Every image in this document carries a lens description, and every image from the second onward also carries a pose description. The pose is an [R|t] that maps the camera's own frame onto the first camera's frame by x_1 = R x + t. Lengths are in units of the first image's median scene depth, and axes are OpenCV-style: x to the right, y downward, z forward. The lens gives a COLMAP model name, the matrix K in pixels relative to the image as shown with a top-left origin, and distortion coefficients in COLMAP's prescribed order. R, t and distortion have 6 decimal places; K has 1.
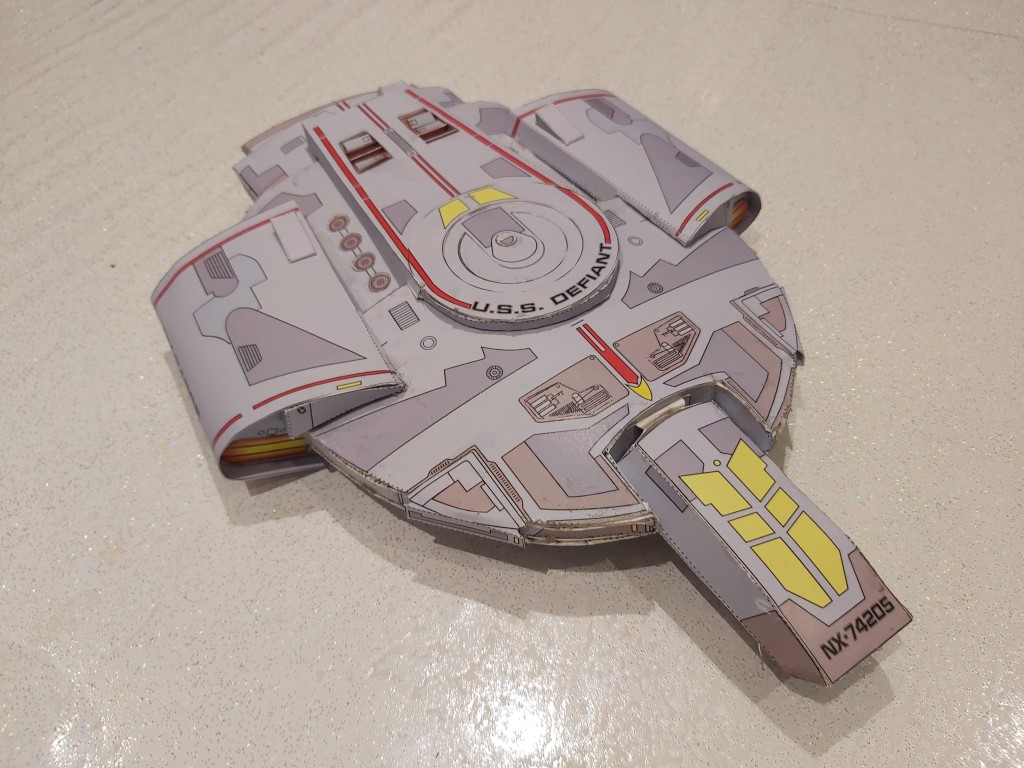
lens RADIAL K [[779.3, 0, 506.1], [0, 779.3, 384.0], [0, 0, 1]] dist [-0.000046, -0.070528]
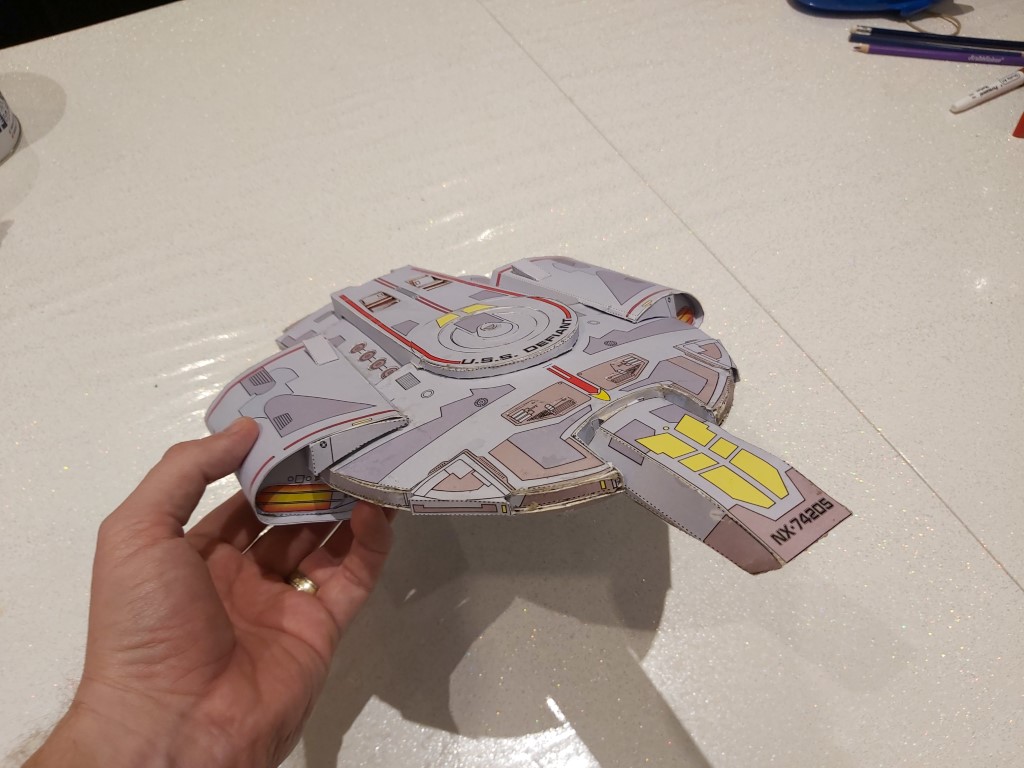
lens RADIAL K [[779.3, 0, 518.5], [0, 779.3, 367.8], [0, 0, 1]] dist [-0.000046, -0.070528]
pose [[0.993677, -0.110806, -0.018134, 0.073789], [0.093645, 0.906984, -0.410623, 0.457562], [0.061947, 0.406328, 0.911625, -0.130562]]
